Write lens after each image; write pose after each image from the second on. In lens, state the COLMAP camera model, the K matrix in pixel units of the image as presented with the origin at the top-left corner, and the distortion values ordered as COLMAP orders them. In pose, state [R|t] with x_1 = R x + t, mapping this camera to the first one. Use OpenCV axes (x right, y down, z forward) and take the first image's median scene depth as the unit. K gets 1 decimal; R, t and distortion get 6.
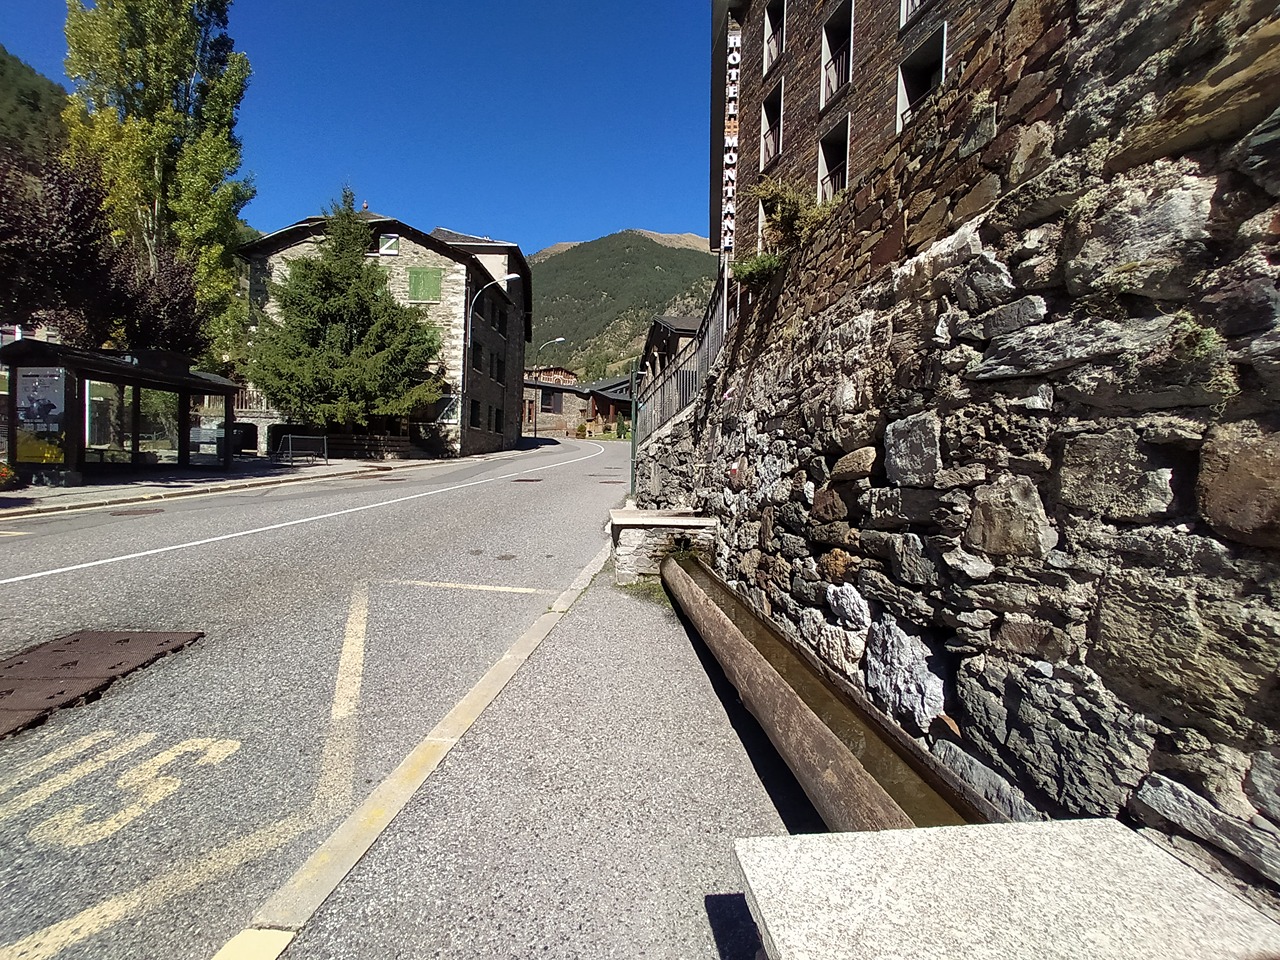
lens RADIAL K [[612.8, 0, 640.0], [0, 612.8, 480.0], [0, 0, 1]] dist [-0.035309, 0.023841]
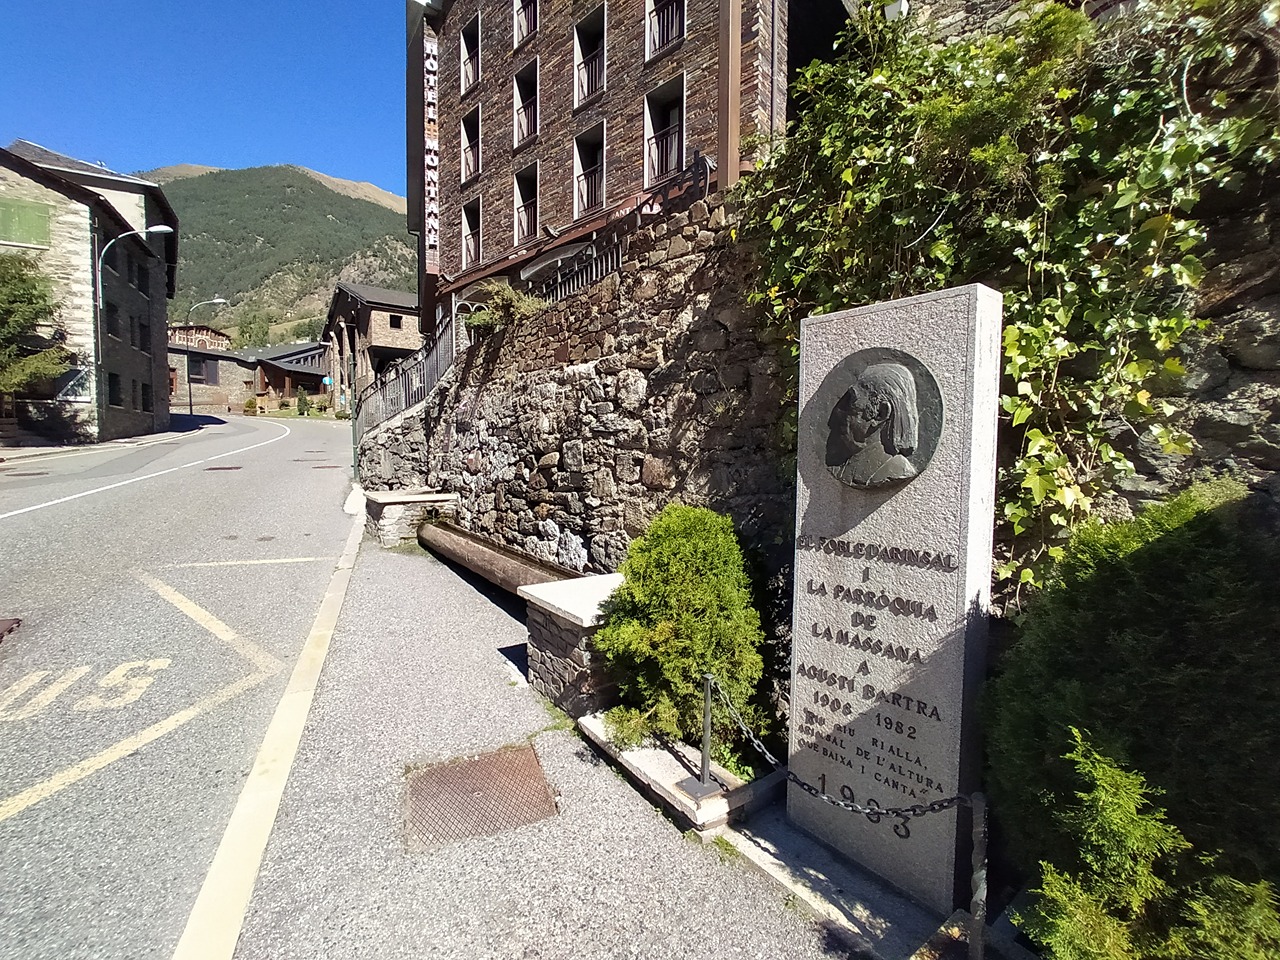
lens RADIAL K [[612.8, 0, 640.0], [0, 612.8, 480.0], [0, 0, 1]] dist [-0.035309, 0.023841]
pose [[0.886286, -0.049206, 0.460516, -0.198958], [0.030386, 0.998376, 0.048197, -0.031024], [-0.462140, -0.028723, 0.886342, -0.582696]]
